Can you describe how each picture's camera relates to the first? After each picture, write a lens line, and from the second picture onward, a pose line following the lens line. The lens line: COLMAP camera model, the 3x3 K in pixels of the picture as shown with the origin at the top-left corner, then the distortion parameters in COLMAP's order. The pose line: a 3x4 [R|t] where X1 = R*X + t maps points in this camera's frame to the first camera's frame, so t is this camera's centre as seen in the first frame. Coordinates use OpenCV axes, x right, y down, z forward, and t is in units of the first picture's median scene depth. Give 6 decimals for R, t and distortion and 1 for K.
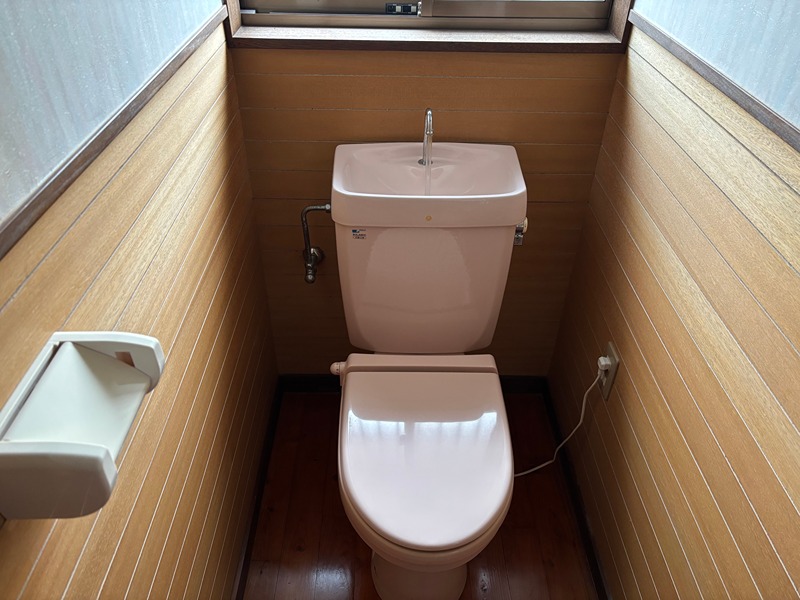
lens RADIAL K [[608.3, 0, 399.9], [0, 608.3, 299.4], [0, 0, 1]] dist [0.010647, -0.000181]
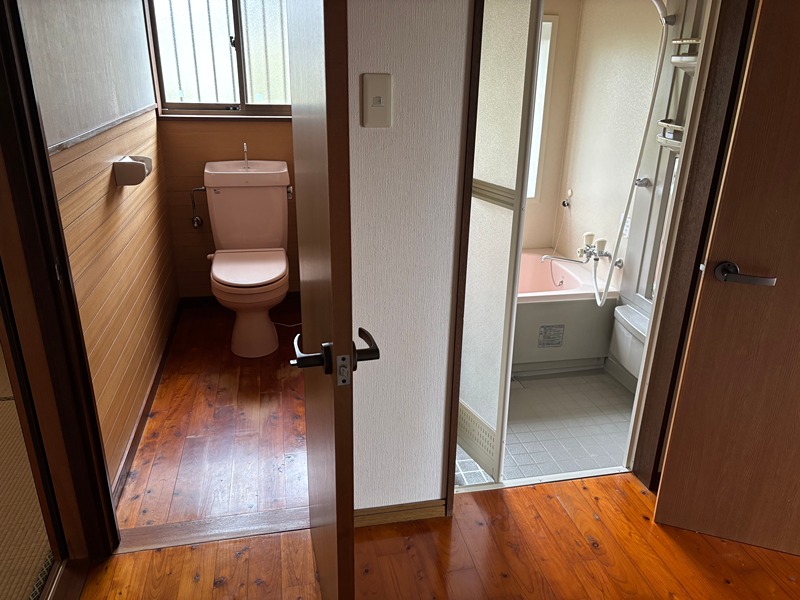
lens RADIAL K [[608.3, 0, 399.4], [0, 608.3, 301.5], [0, 0, 1]] dist [0.010647, -0.000181]
pose [[0.981841, -0.071292, 0.175801, 0.175521], [0.118435, 0.954275, -0.274468, 1.002415], [-0.148195, 0.290304, 0.945390, -1.160498]]
